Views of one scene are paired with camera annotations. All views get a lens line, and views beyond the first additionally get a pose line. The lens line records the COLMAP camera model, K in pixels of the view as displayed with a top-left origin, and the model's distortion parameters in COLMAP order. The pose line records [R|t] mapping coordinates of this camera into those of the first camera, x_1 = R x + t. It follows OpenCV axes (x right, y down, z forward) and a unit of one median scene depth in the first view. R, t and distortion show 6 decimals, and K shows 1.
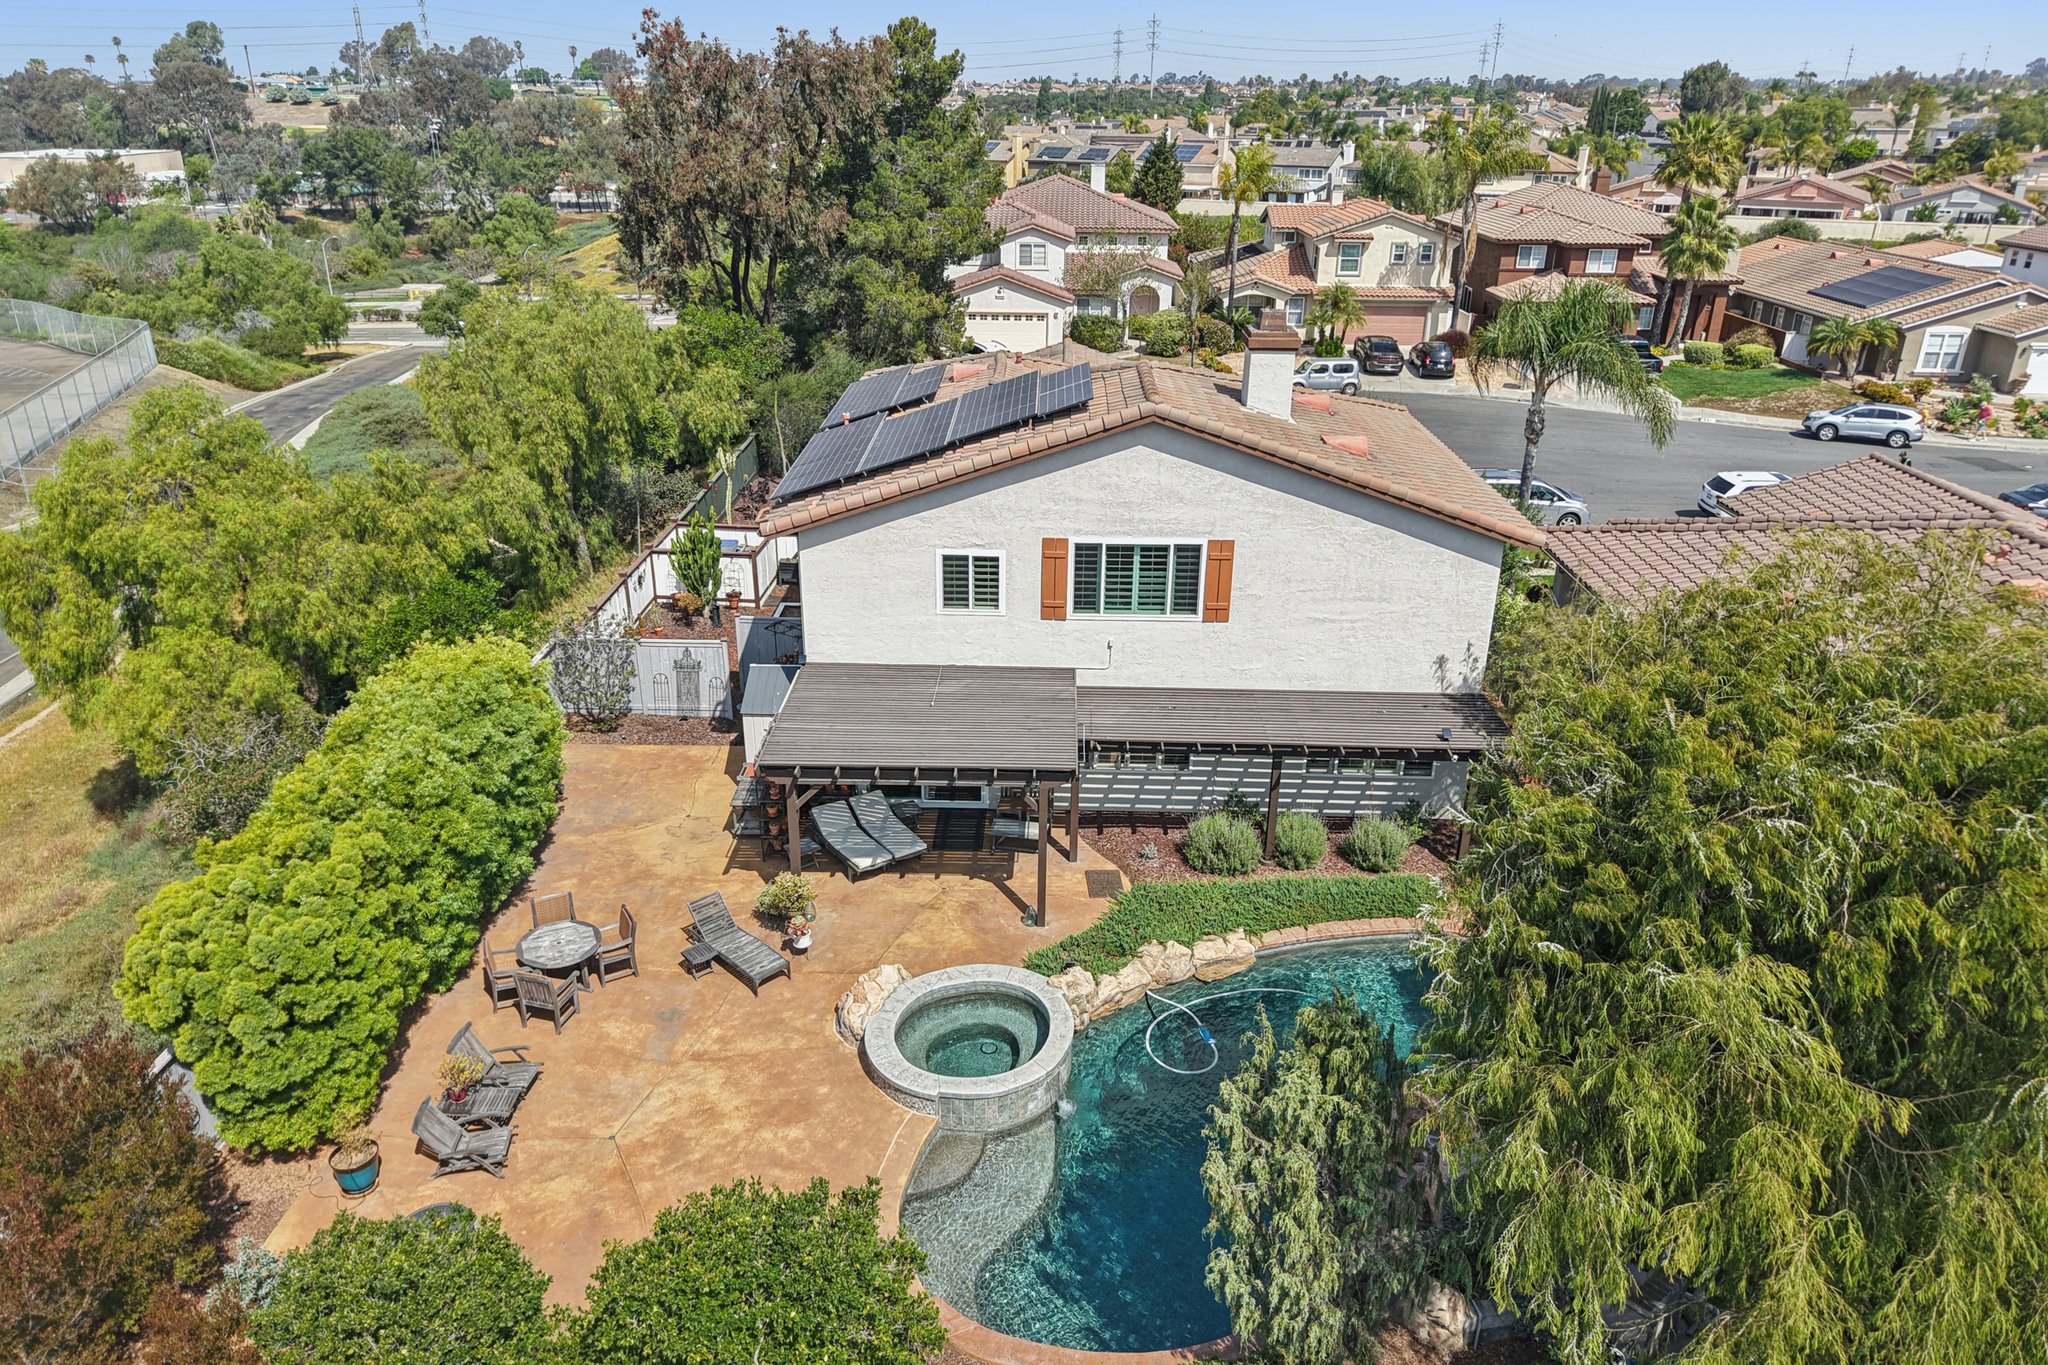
lens RADIAL K [[1421.6, 0, 1023.9], [0, 1421.6, 602.0], [0, 0, 1]] dist [-0.001185, 0.001676]
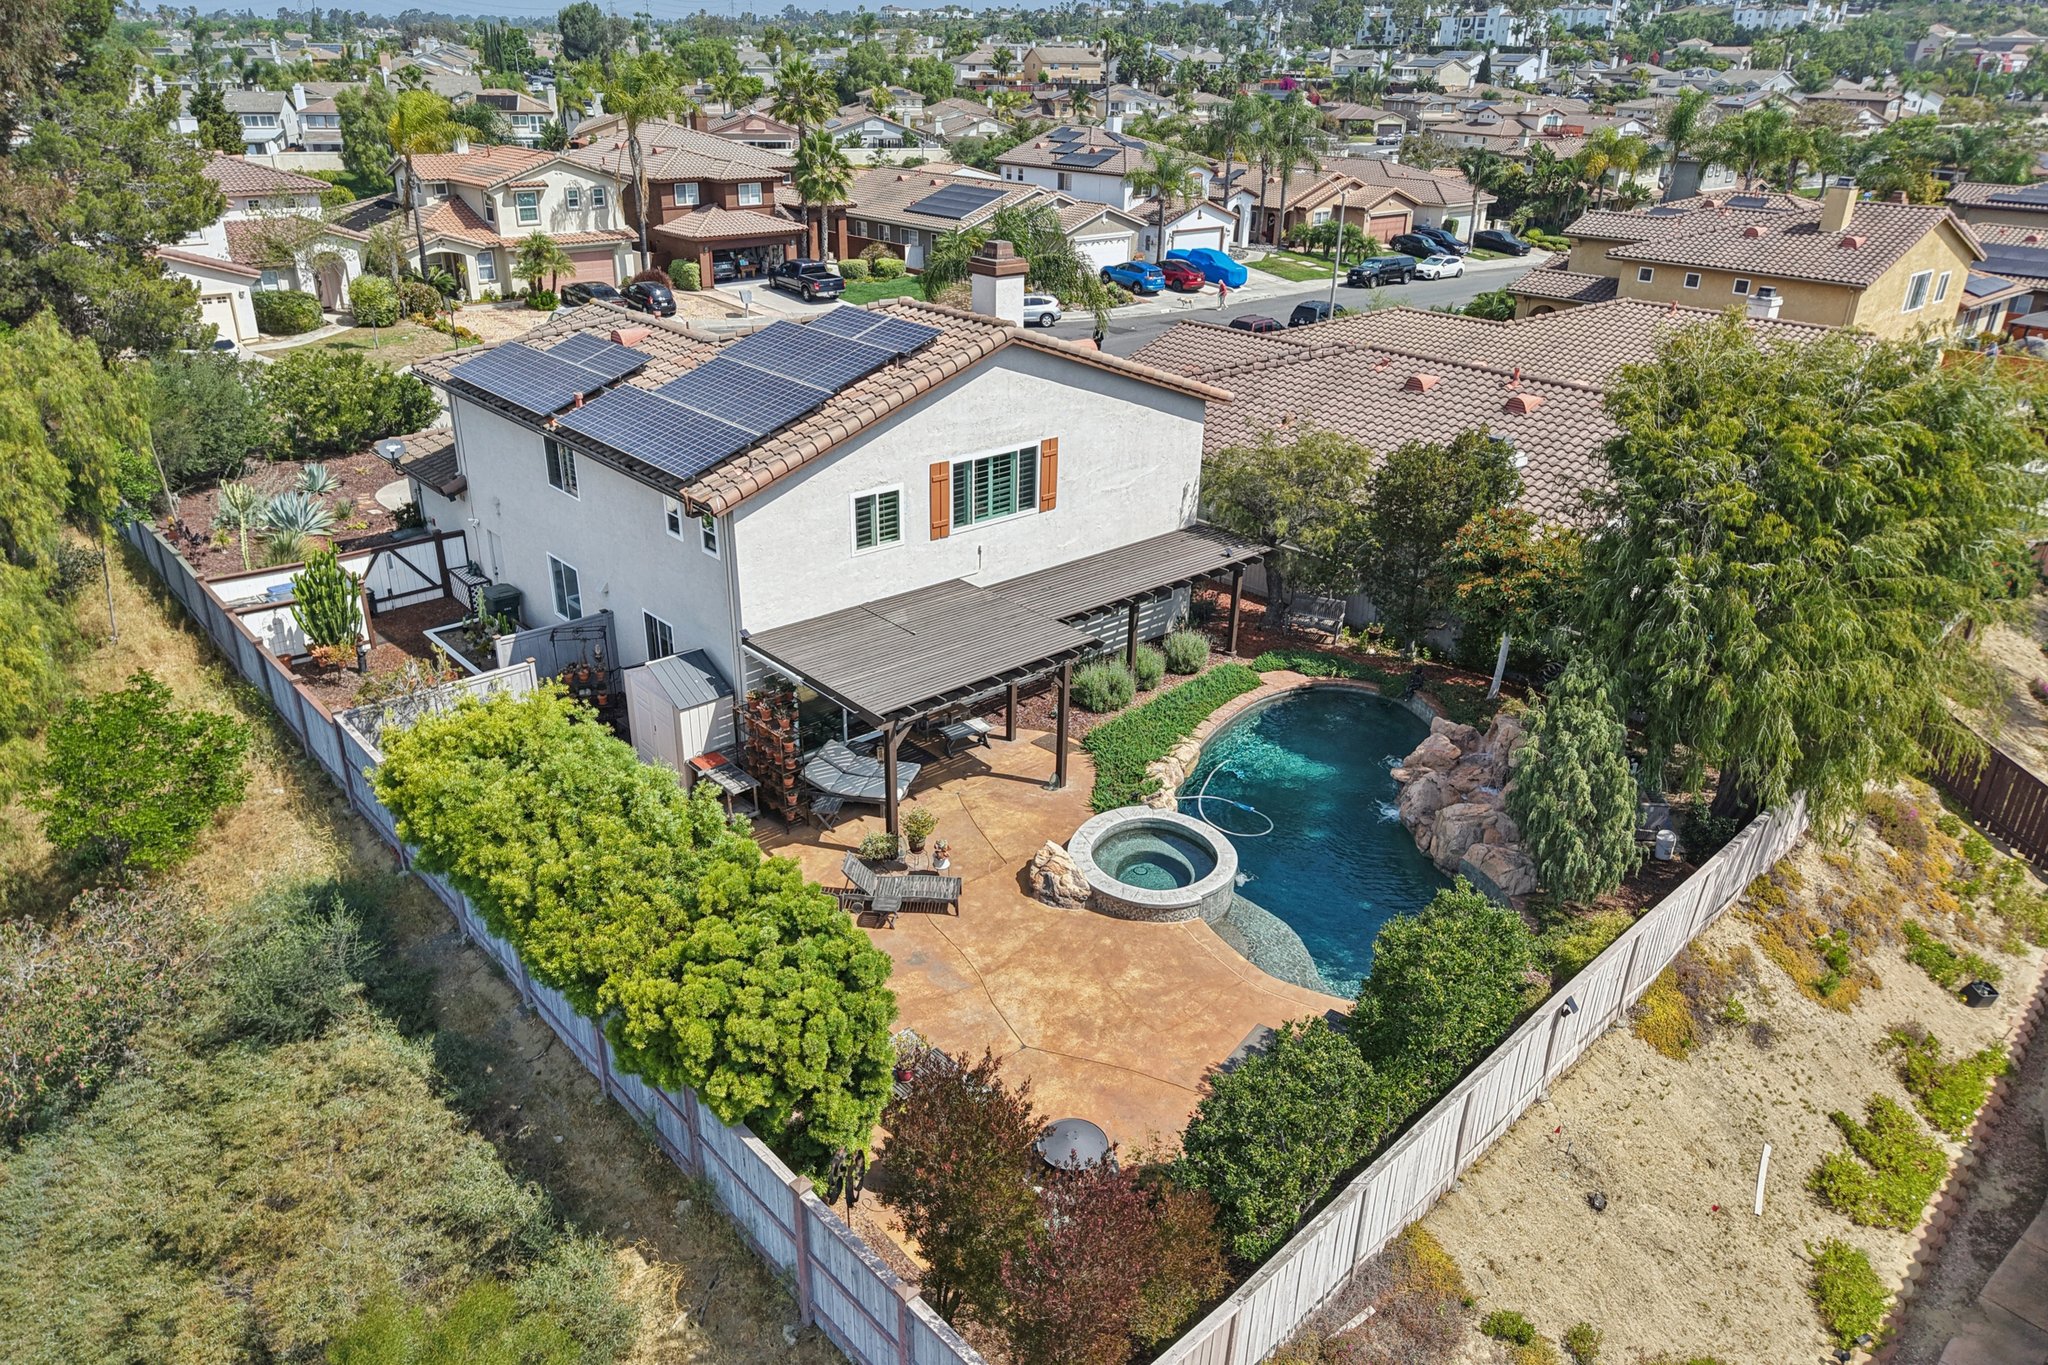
lens RADIAL K [[1398.5, 0, 1027.9], [0, 1398.5, 650.3], [0, 0, 1]] dist [0.013307, -0.001714]
pose [[0.729292, -0.266042, 0.630361, -0.628321], [0.219485, 0.963584, 0.152746, -0.053719], [-0.648043, 0.026959, 0.761126, 0.132019]]
